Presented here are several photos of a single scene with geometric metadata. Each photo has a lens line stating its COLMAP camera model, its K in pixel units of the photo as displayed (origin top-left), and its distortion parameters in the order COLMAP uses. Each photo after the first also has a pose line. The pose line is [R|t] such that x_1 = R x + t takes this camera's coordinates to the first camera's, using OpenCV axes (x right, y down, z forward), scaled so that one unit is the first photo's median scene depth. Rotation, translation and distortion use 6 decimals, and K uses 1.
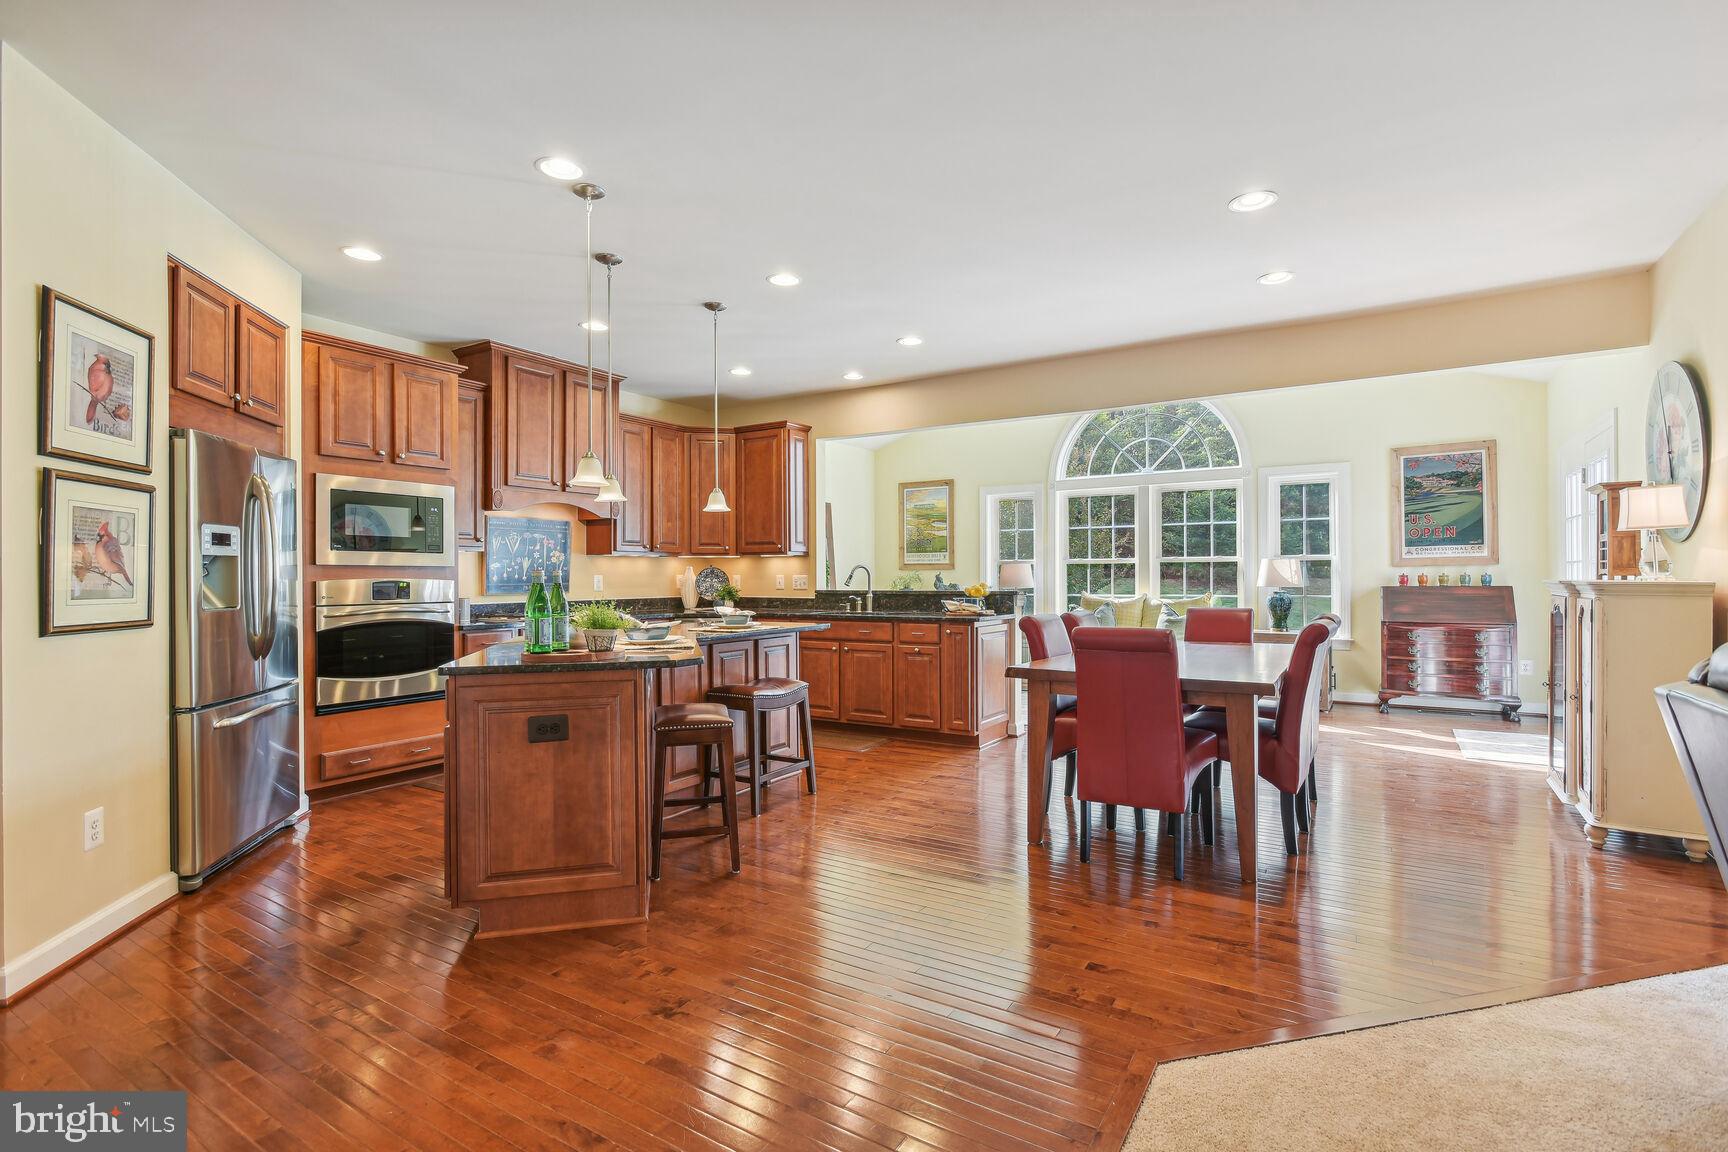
lens RADIAL K [[829.2, 0, 864.0], [0, 829.2, 576.0], [0, 0, 1]] dist [0.001826, -0.000358]
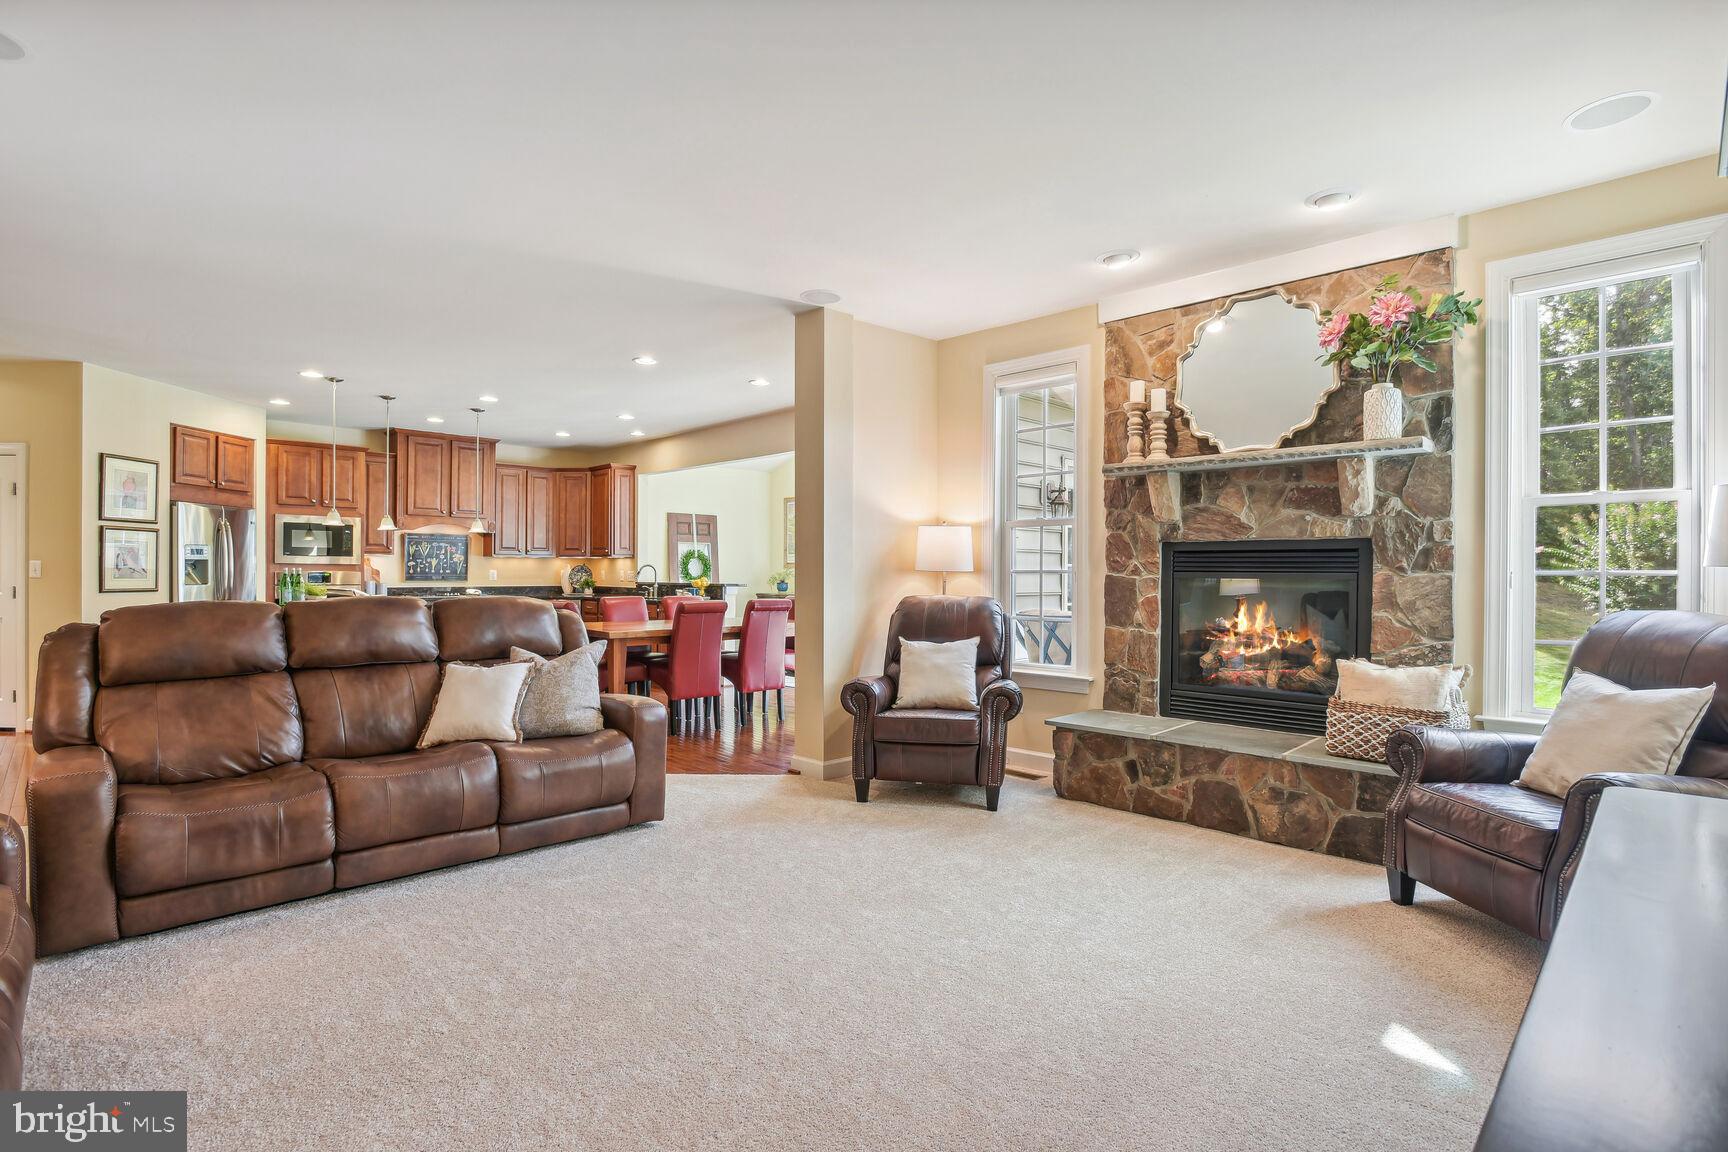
lens RADIAL K [[860.5, 0, 874.7], [0, 860.5, 582.0], [0, 0, 1]] dist [-0.072619, 0.029954]
pose [[0.973732, 0.012536, -0.227354, 0.734257], [-0.009877, 0.999869, 0.012828, -0.006022], [0.227485, -0.010246, 0.973728, -0.353758]]
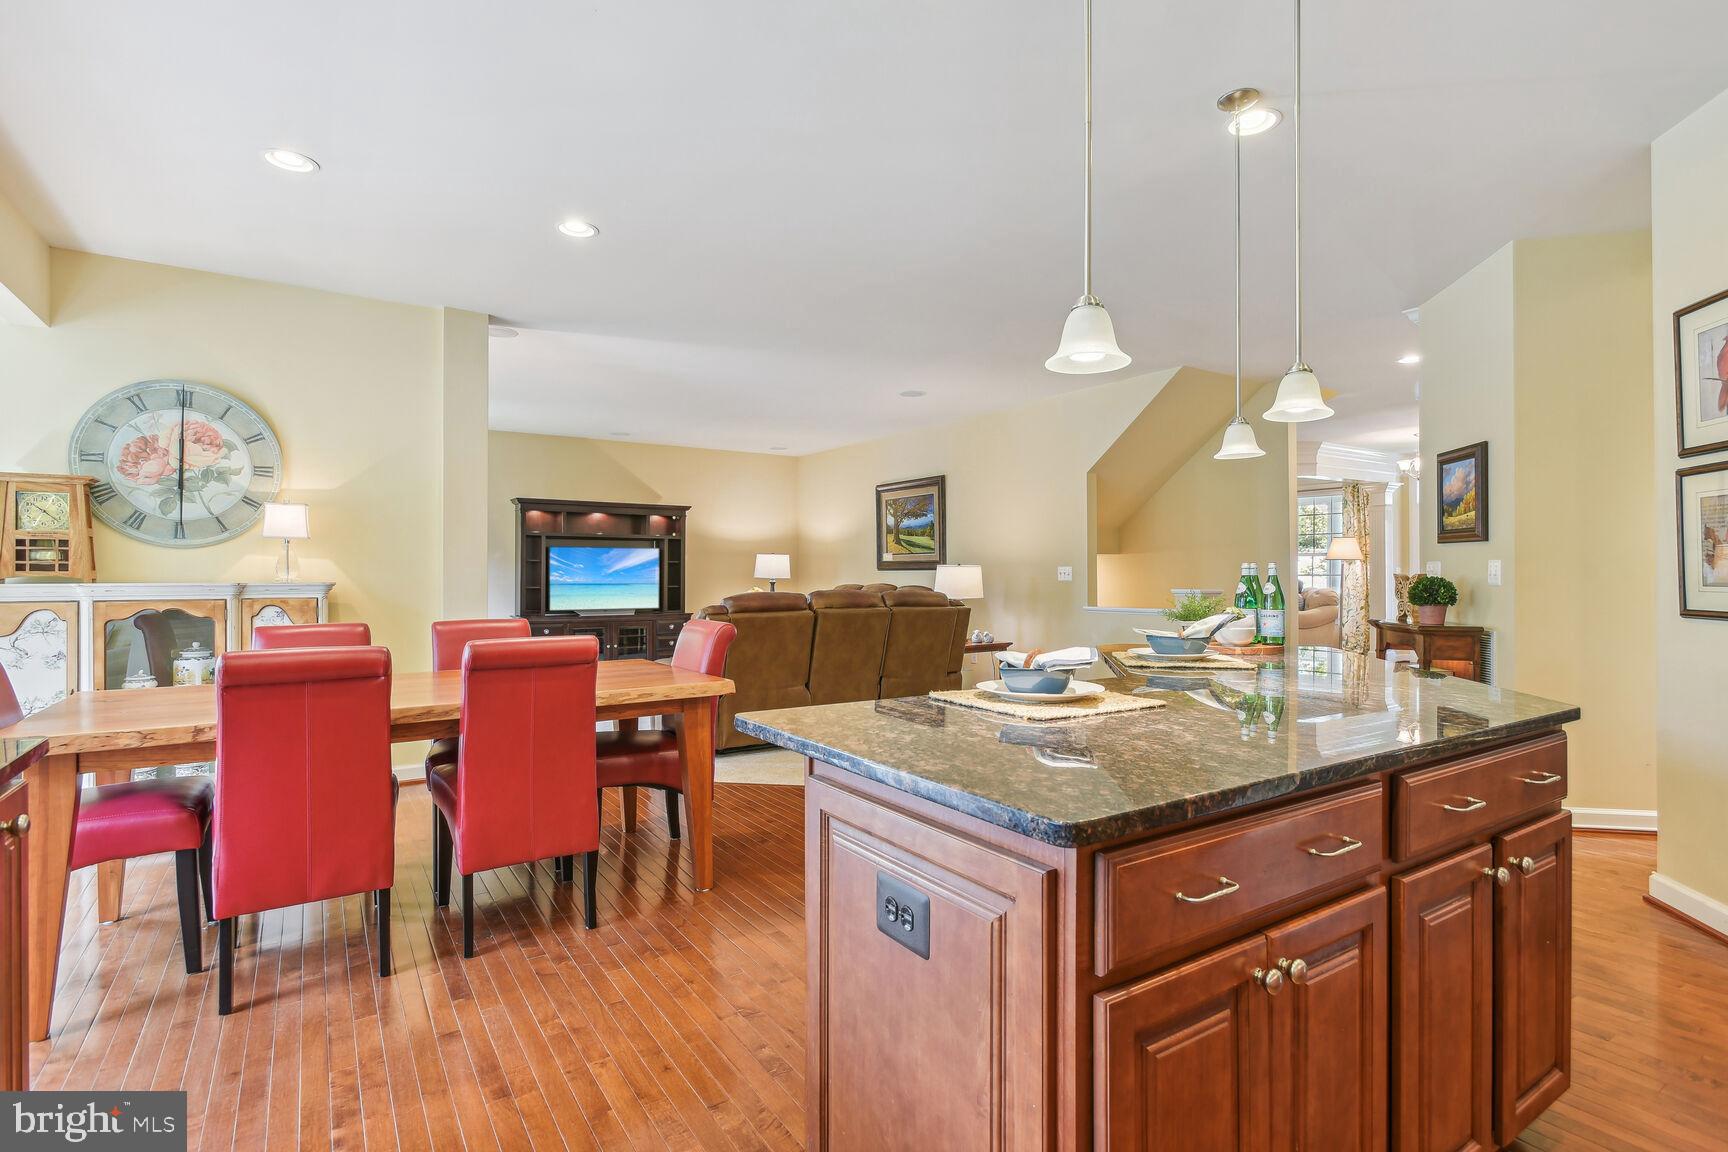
lens RADIAL K [[837.2, 0, 864.0], [0, 837.2, 576.0], [0, 0, 1]] dist [-0.001604, -0.000340]
pose [[-0.910868, 0.006543, 0.412645, -0.172947], [0.006080, 0.999979, -0.002435, 0.004419], [-0.412652, 0.000291, -0.910889, 0.994650]]
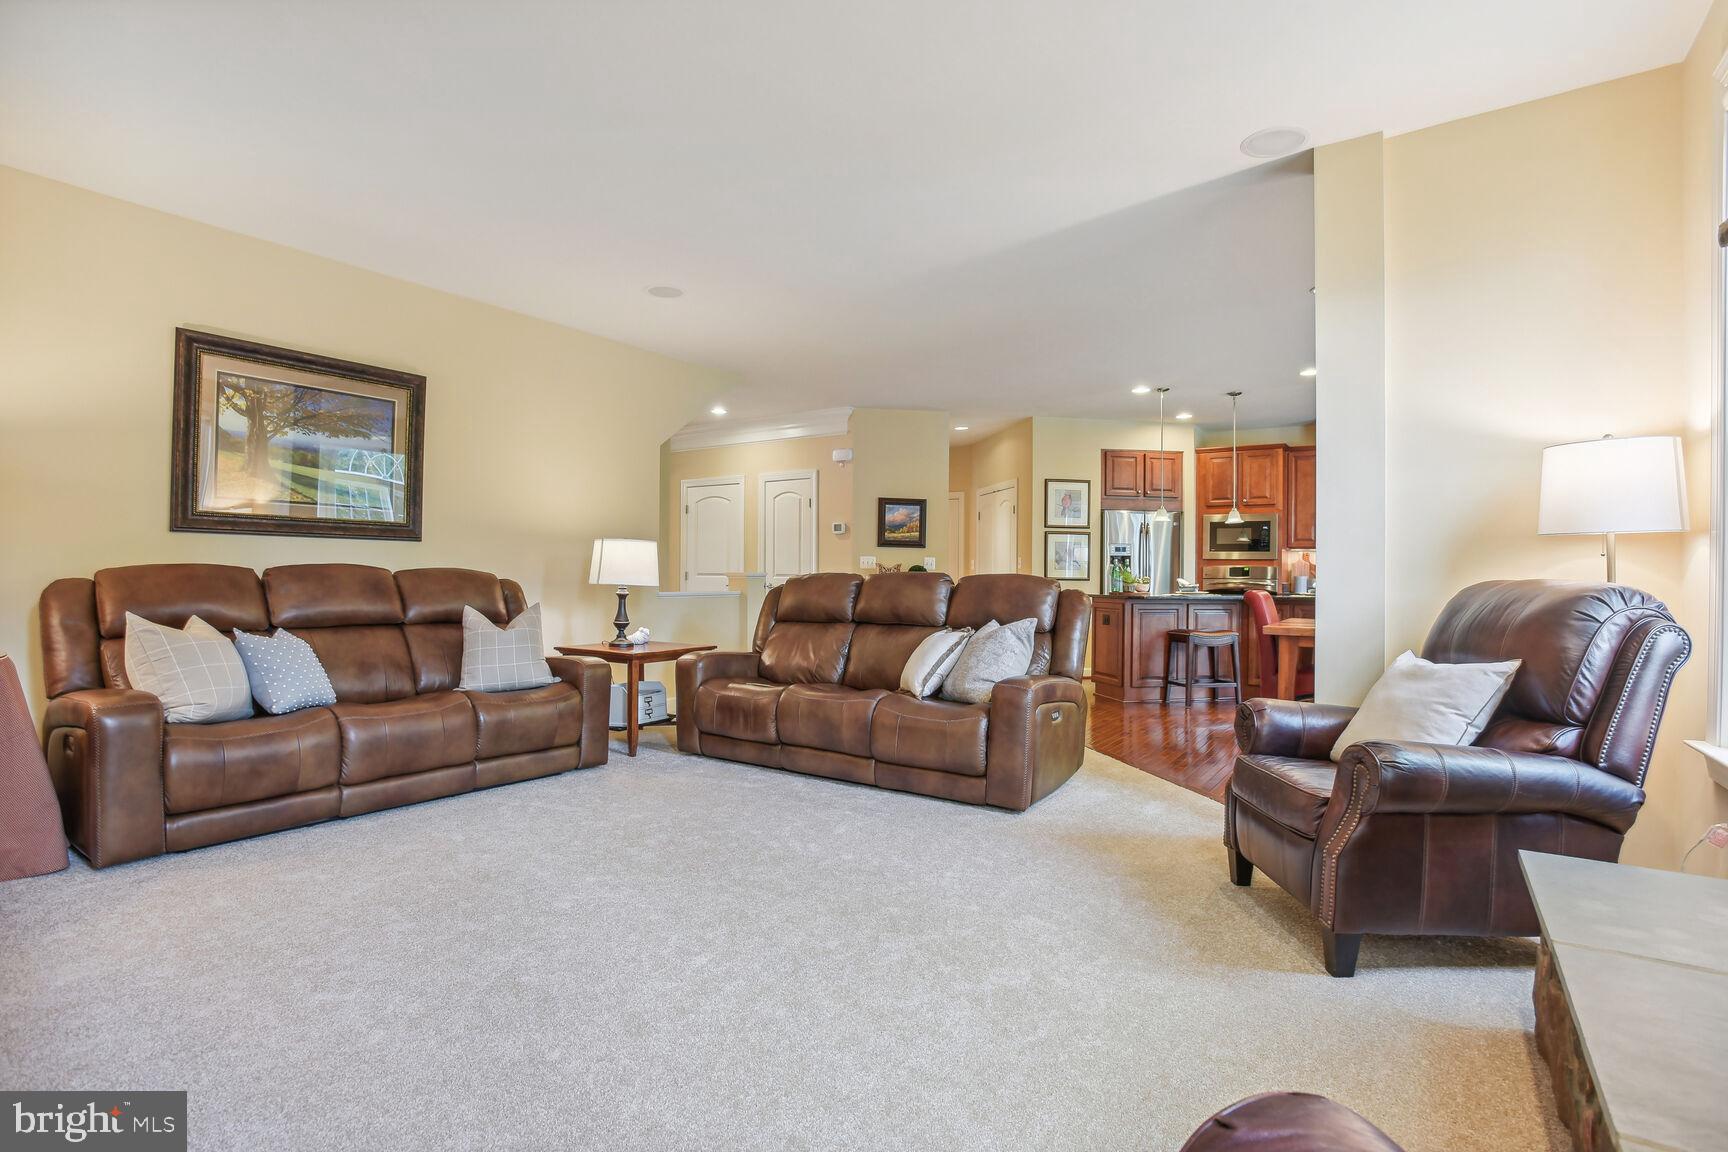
lens RADIAL K [[860.5, 0, 874.7], [0, 860.5, 582.0], [0, 0, 1]] dist [-0.072619, 0.029954]
pose [[-0.021050, 0.011407, -0.999713, 1.029028], [-0.006086, 0.999915, 0.011537, 0.017198], [0.999760, 0.006327, -0.020979, 0.146688]]
